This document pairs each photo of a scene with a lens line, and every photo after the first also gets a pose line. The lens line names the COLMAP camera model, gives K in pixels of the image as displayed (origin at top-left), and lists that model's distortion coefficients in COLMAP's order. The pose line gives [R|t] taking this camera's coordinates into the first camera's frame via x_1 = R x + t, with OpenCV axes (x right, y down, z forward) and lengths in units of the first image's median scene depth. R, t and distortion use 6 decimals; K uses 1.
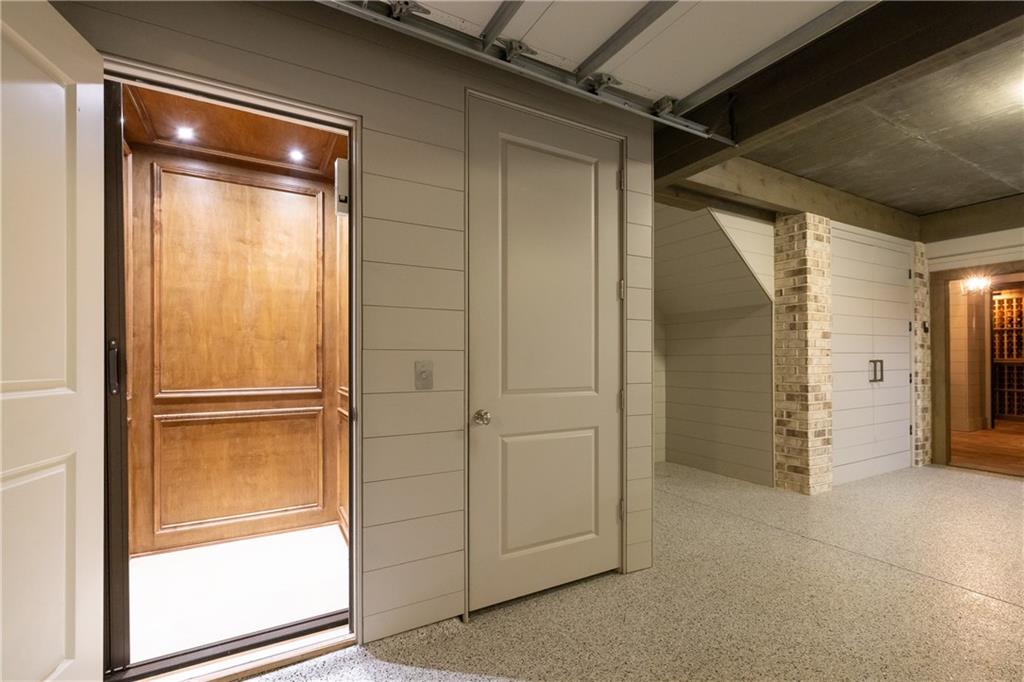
lens RADIAL K [[457.3, 0, 511.0], [0, 457.3, 355.5], [0, 0, 1]] dist [0.000086, -0.000065]
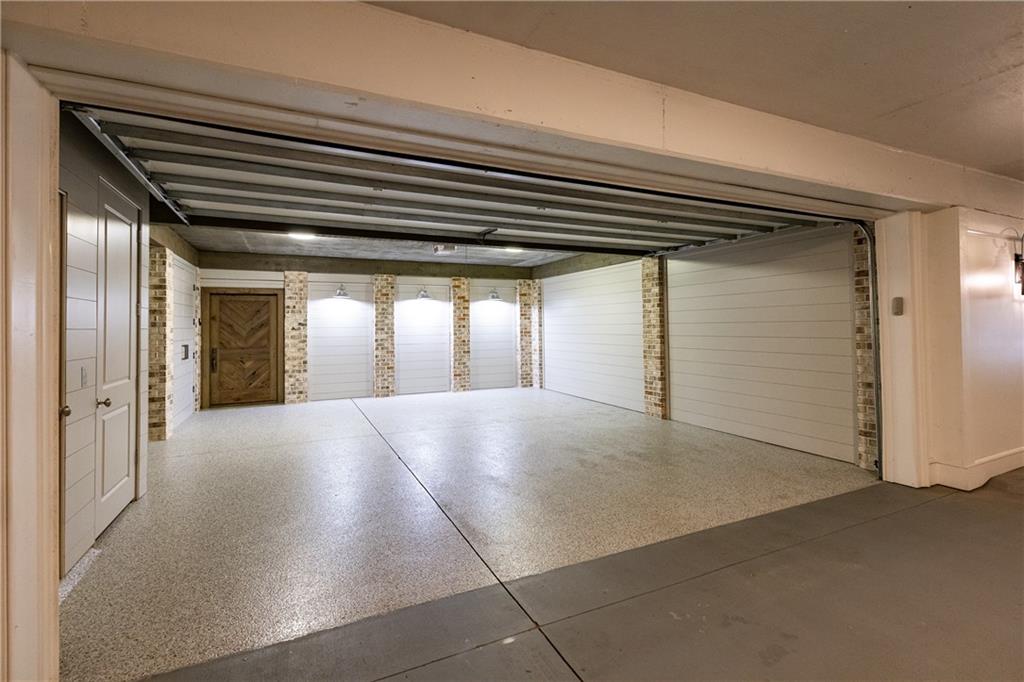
lens RADIAL K [[457.3, 0, 510.7], [0, 457.3, 331.9], [0, 0, 1]] dist [0.000086, -0.000065]
pose [[0.059835, -0.008478, 0.998172, -0.739089], [0.001943, 0.999963, 0.008377, -0.050066], [-0.998206, 0.001438, 0.059850, -0.190173]]
